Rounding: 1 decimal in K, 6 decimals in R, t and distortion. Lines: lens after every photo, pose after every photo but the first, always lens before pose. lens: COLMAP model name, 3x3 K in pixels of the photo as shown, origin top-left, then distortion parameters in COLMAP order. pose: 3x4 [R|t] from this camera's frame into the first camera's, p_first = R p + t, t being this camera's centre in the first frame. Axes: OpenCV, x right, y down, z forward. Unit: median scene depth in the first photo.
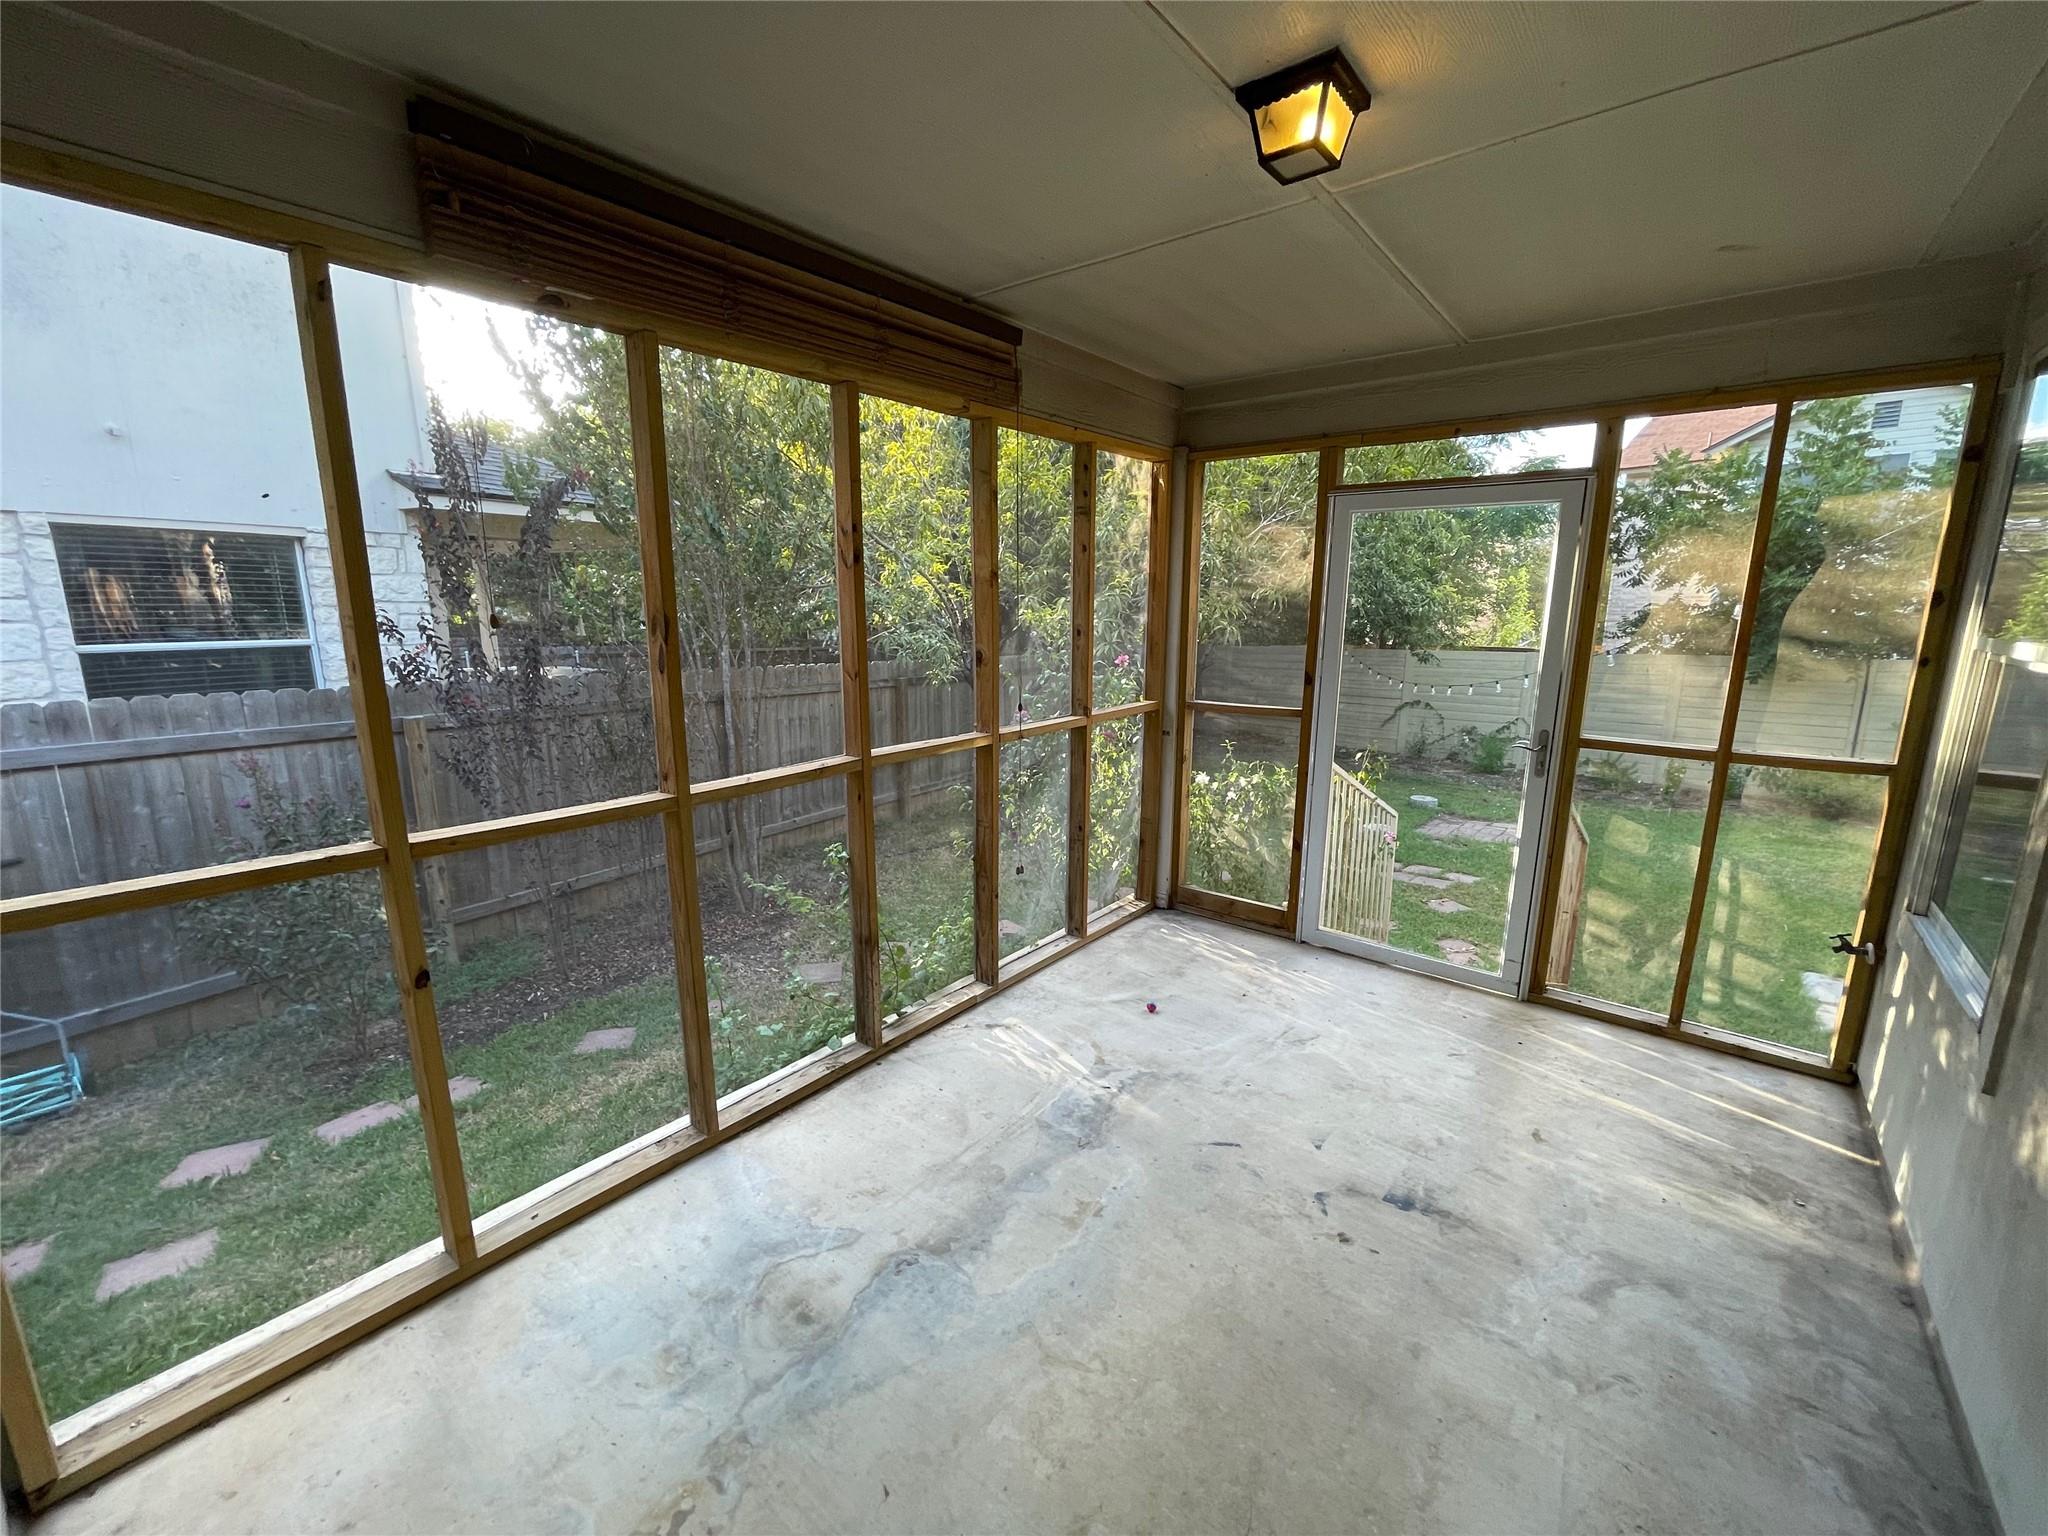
lens RADIAL K [[833.8, 0, 1017.9], [0, 833.8, 766.7], [0, 0, 1]] dist [-0.015523, 0.014078]
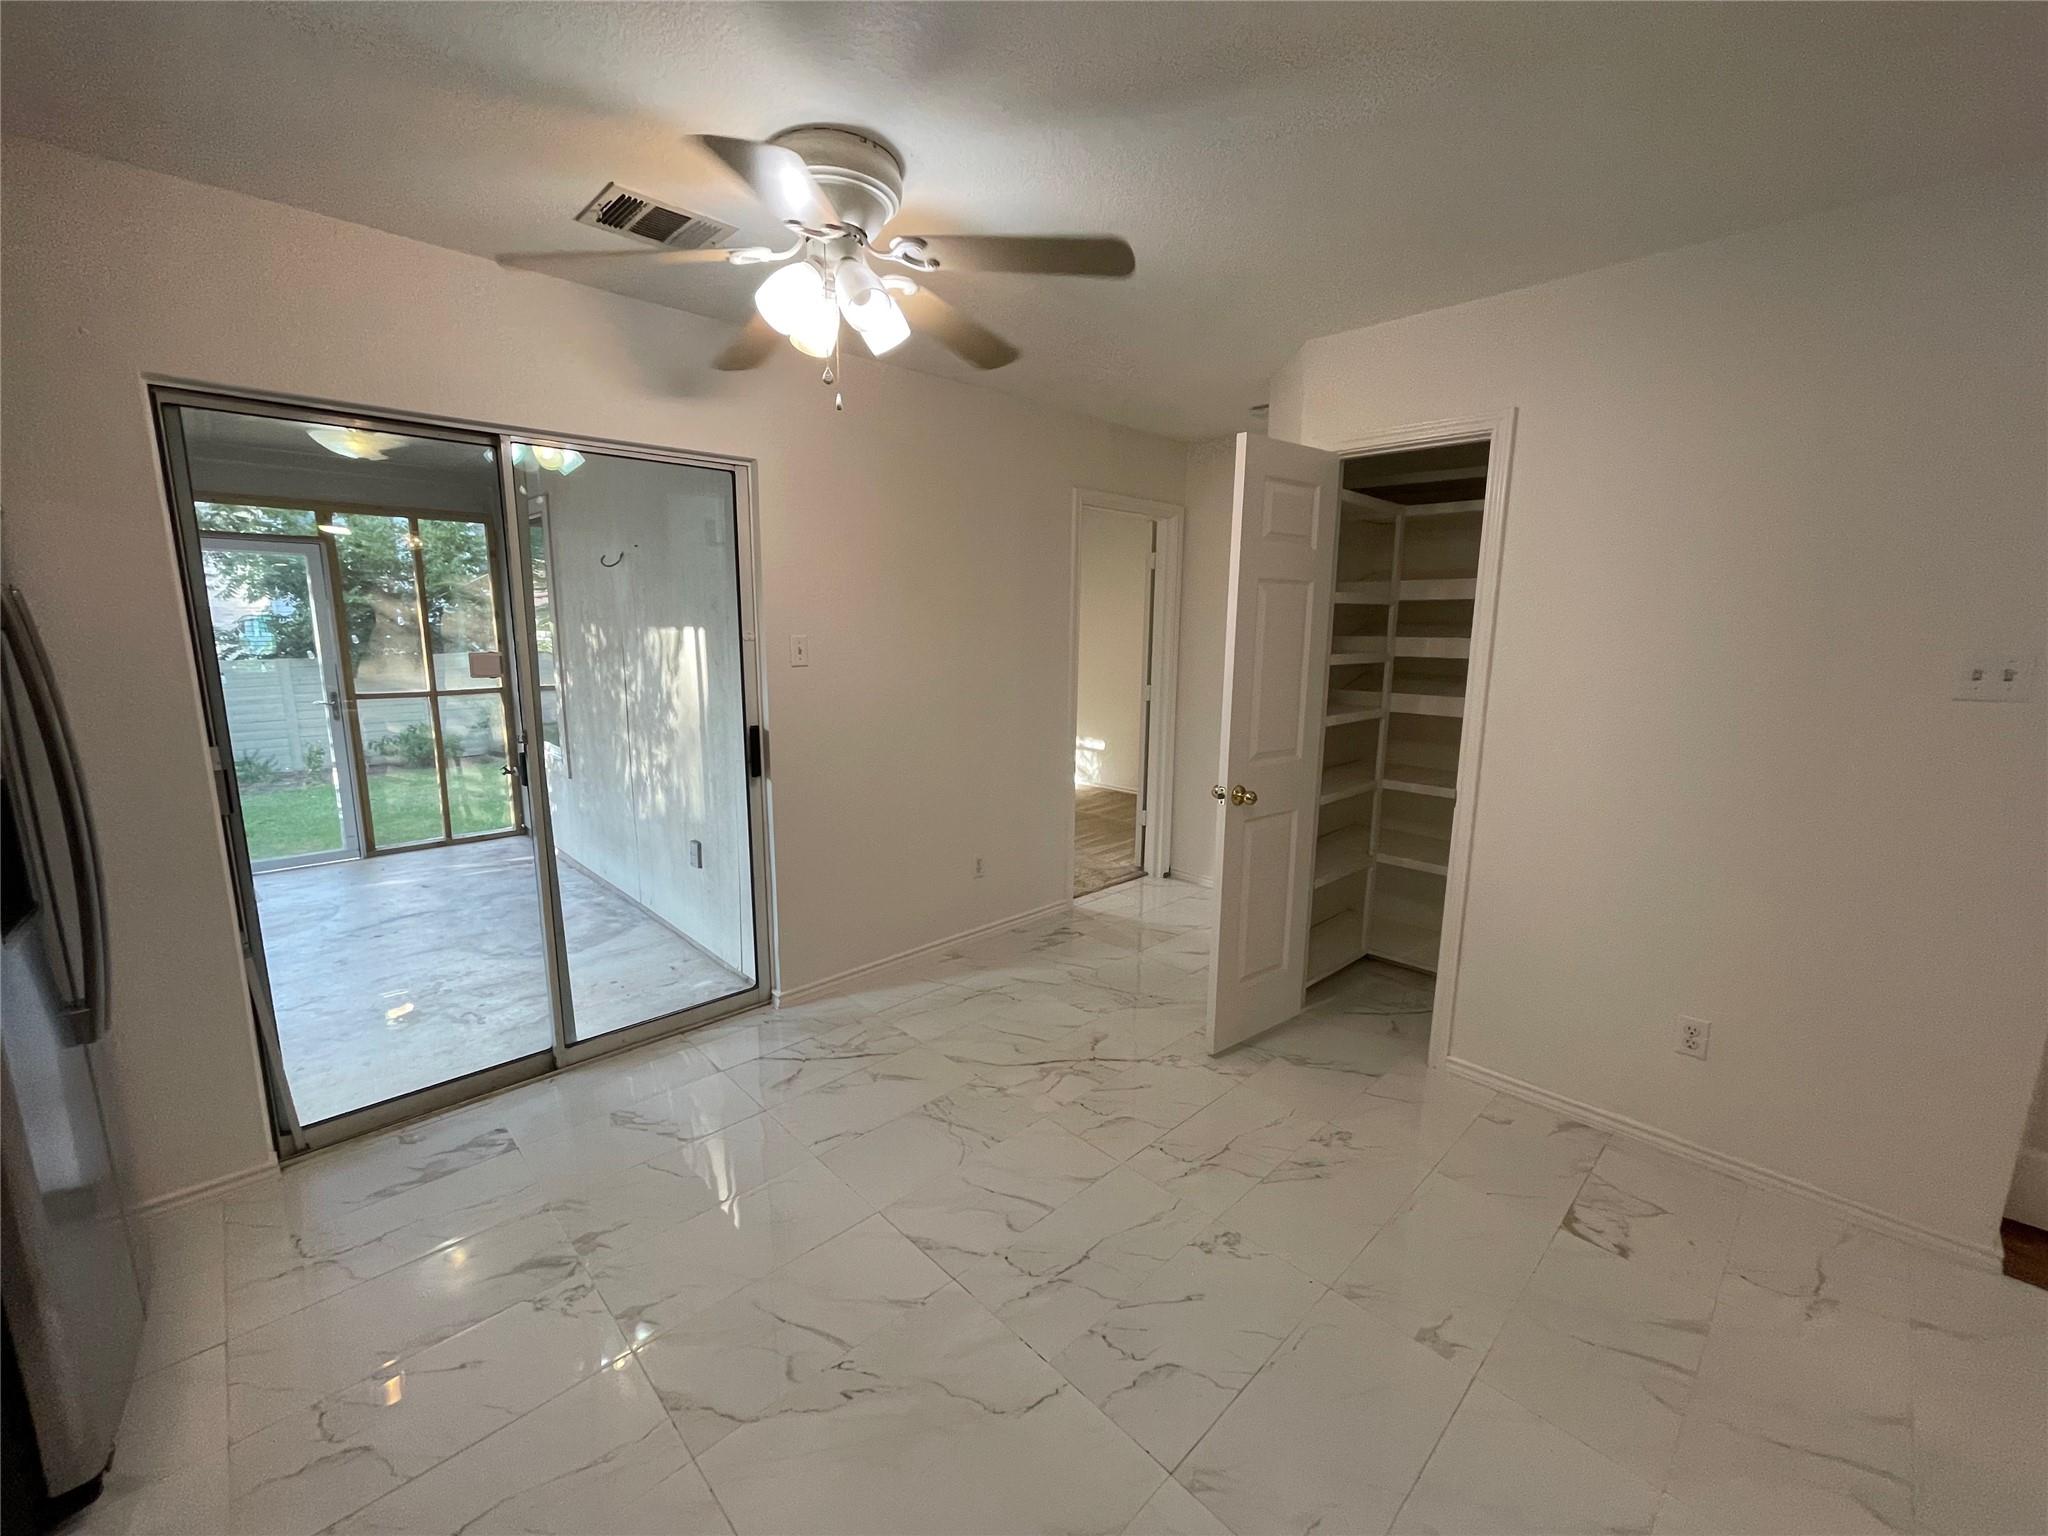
lens RADIAL K [[833.8, 0, 1017.9], [0, 833.8, 766.7], [0, 0, 1]] dist [-0.015523, 0.014078]
pose [[0.124691, -0.174961, 0.976648, -0.868489], [0.185967, 0.971007, 0.150207, 0.110332], [-0.974612, 0.162895, 0.153613, -0.582053]]
